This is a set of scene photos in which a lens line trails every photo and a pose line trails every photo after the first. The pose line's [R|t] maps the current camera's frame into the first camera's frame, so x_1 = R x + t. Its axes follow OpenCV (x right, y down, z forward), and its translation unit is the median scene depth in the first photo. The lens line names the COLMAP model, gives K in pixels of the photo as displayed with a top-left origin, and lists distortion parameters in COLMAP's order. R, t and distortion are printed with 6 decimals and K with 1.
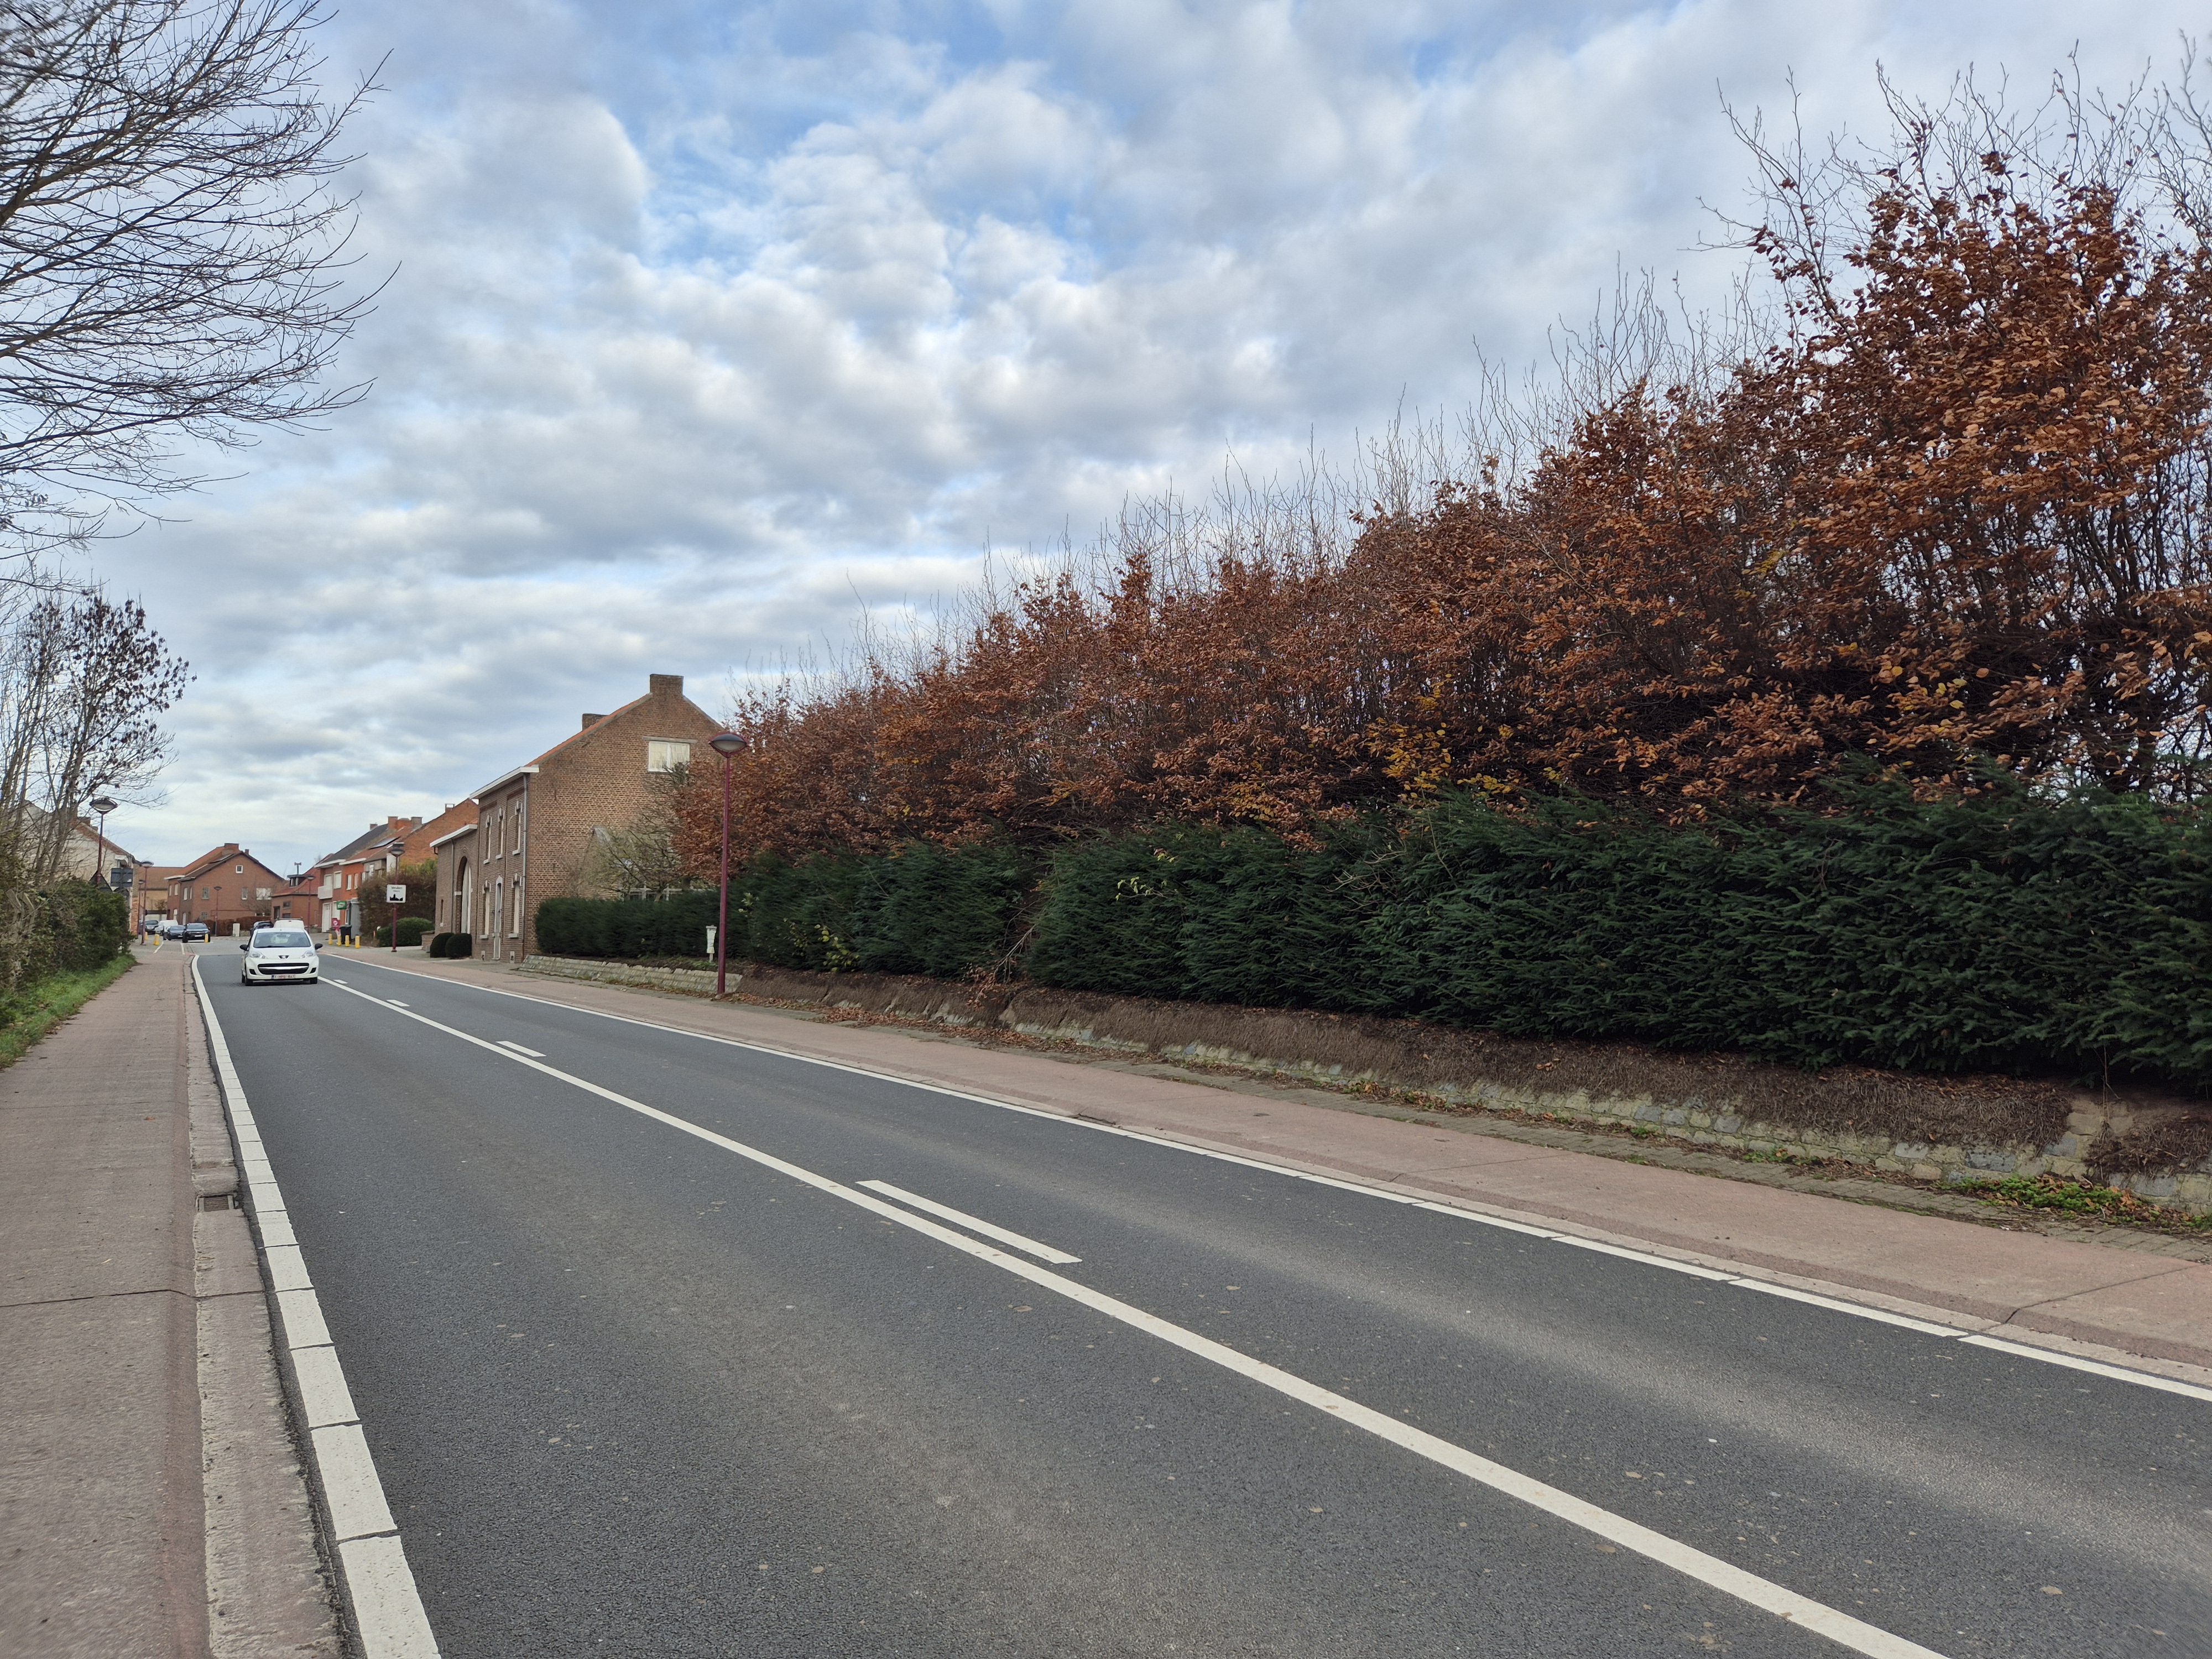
lens RADIAL K [[1460.3, 0, 1111.6], [0, 1460.3, 825.2], [0, 0, 1]] dist [0.041133, -0.030800]
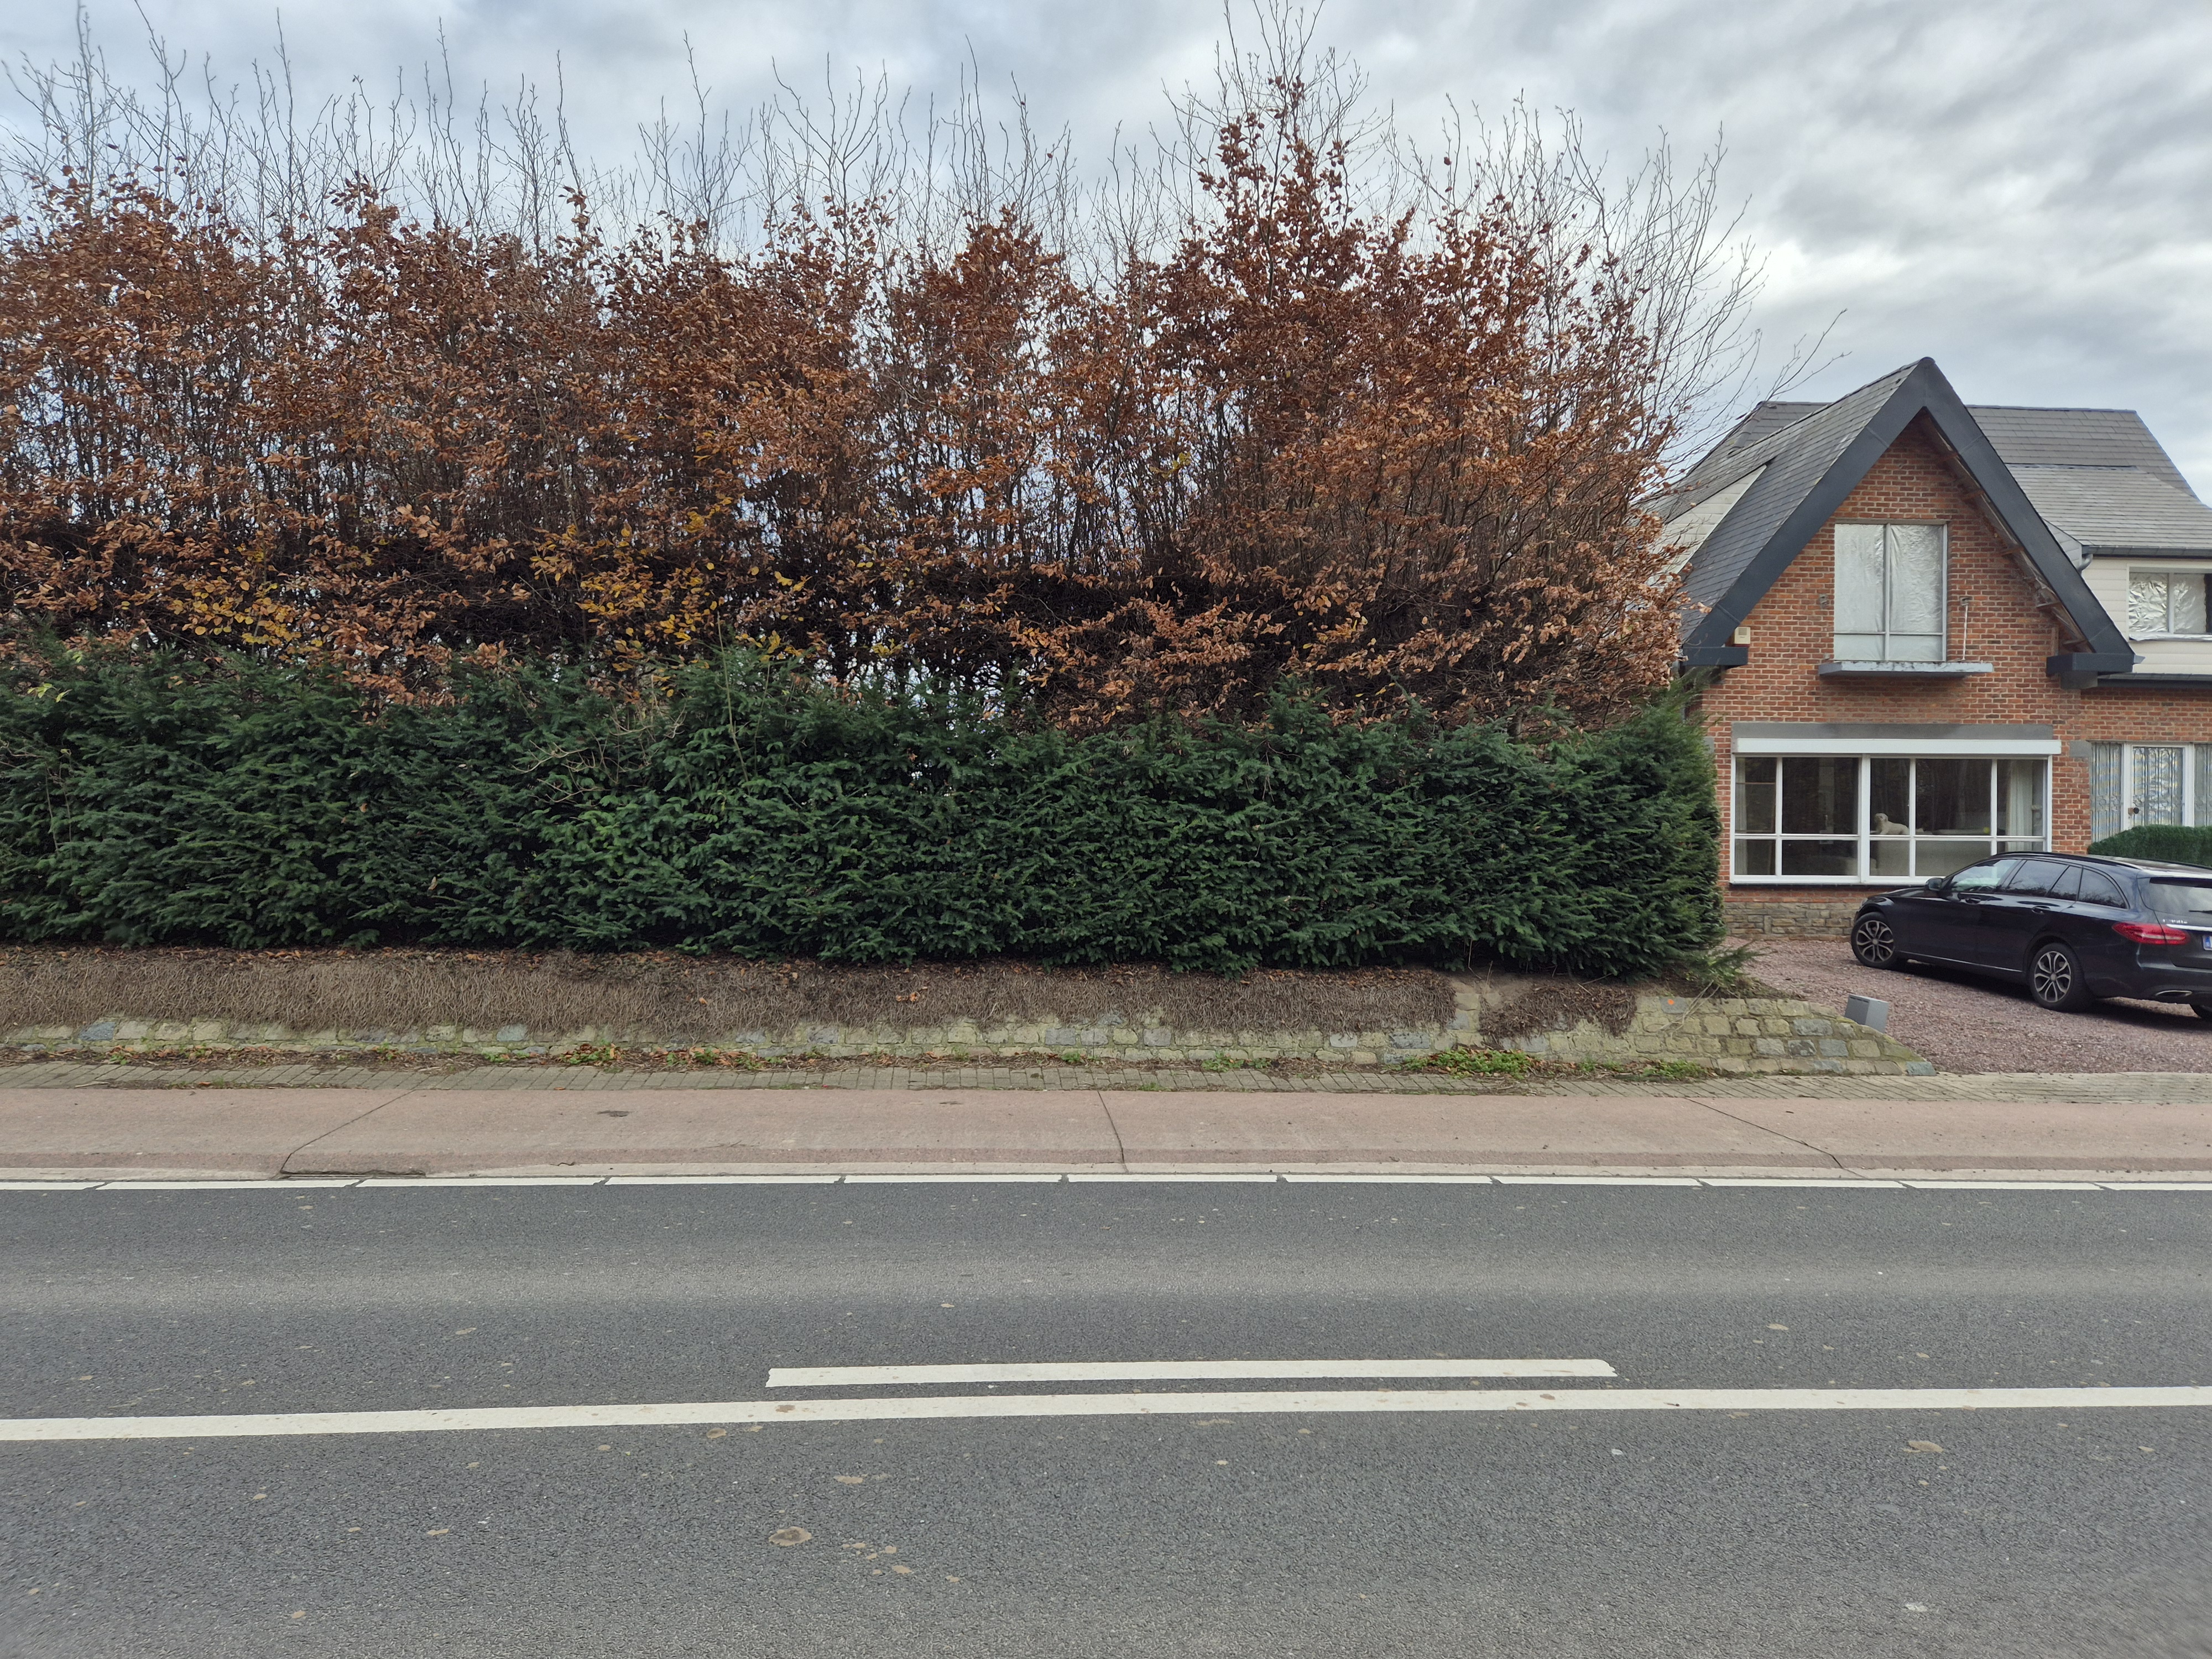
lens RADIAL K [[1450.6, 0, 1109.1], [0, 1450.6, 813.0], [0, 0, 1]] dist [0.074827, -0.054511]
pose [[0.439218, 0.019542, 0.898168, -0.406437], [-0.080078, 0.996635, 0.017475, 0.036215], [-0.894805, -0.079599, 0.439305, 0.543804]]
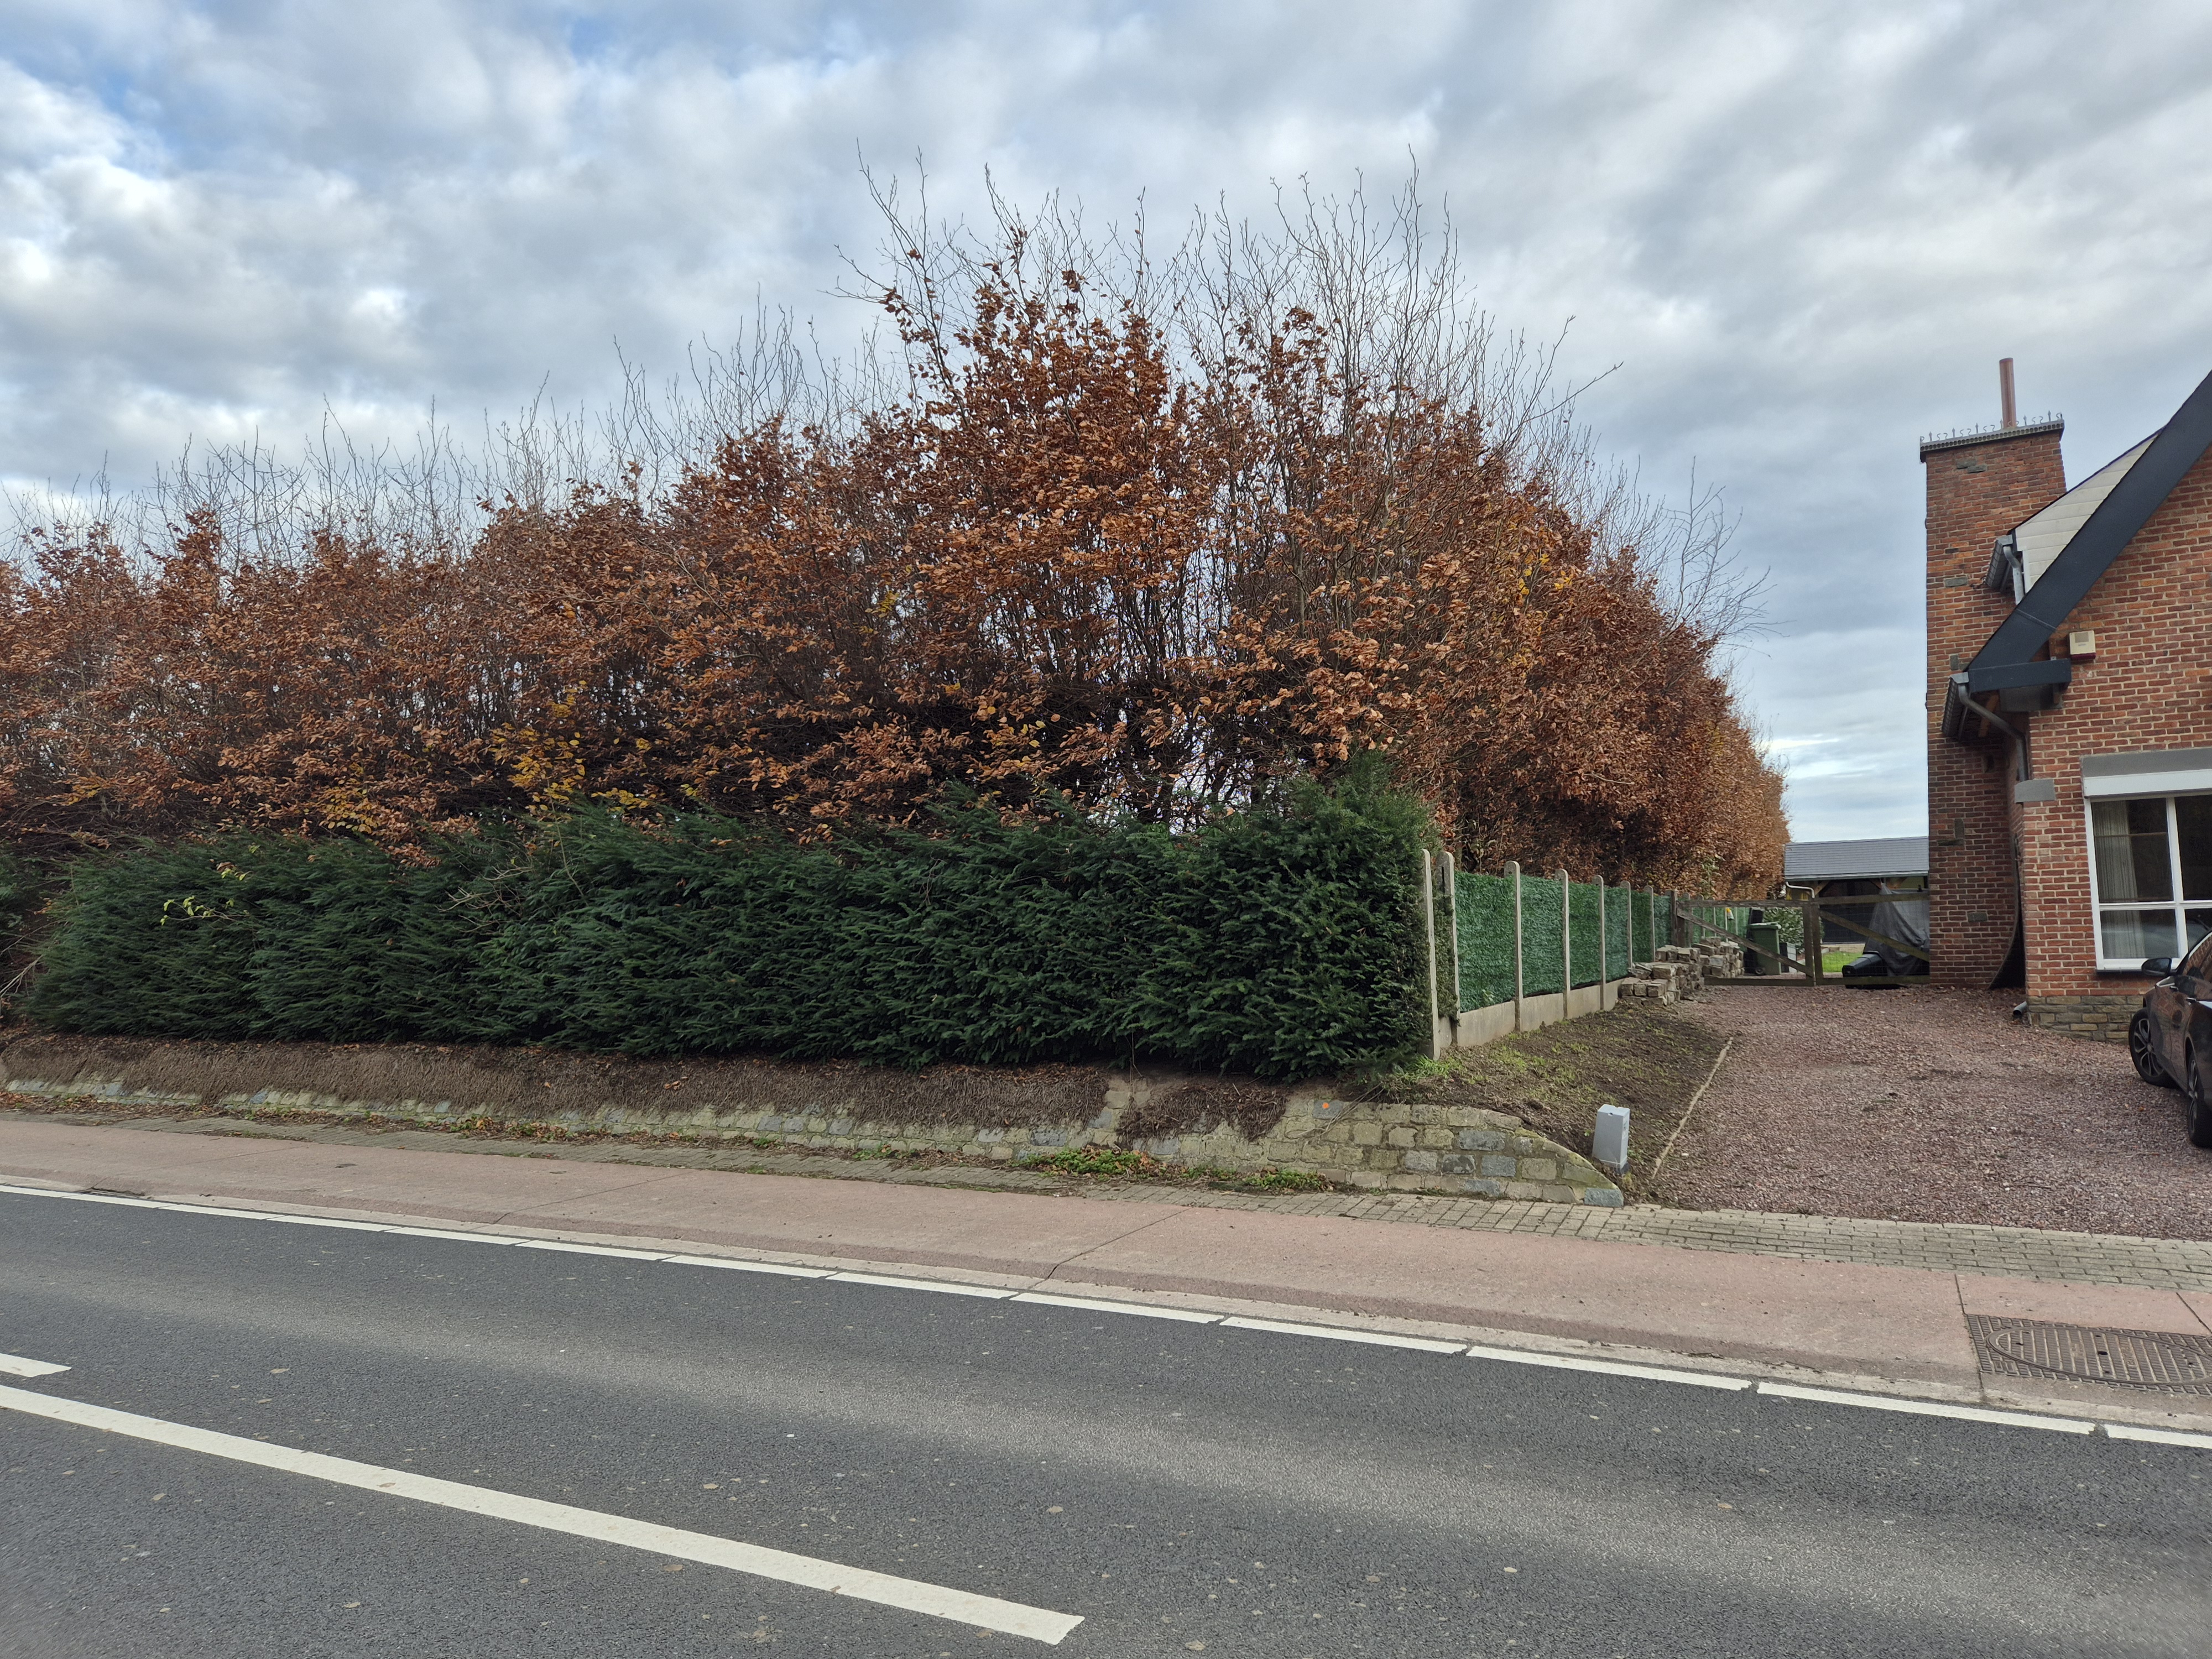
lens RADIAL K [[1468.2, 0, 1106.0], [0, 1468.2, 829.5], [0, 0, 1]] dist [0.084972, -0.081613]
pose [[0.849367, 0.021634, 0.527359, 0.012784], [-0.017454, 0.999764, -0.012903, -0.000612], [-0.527514, 0.001755, 0.849544, -0.005329]]
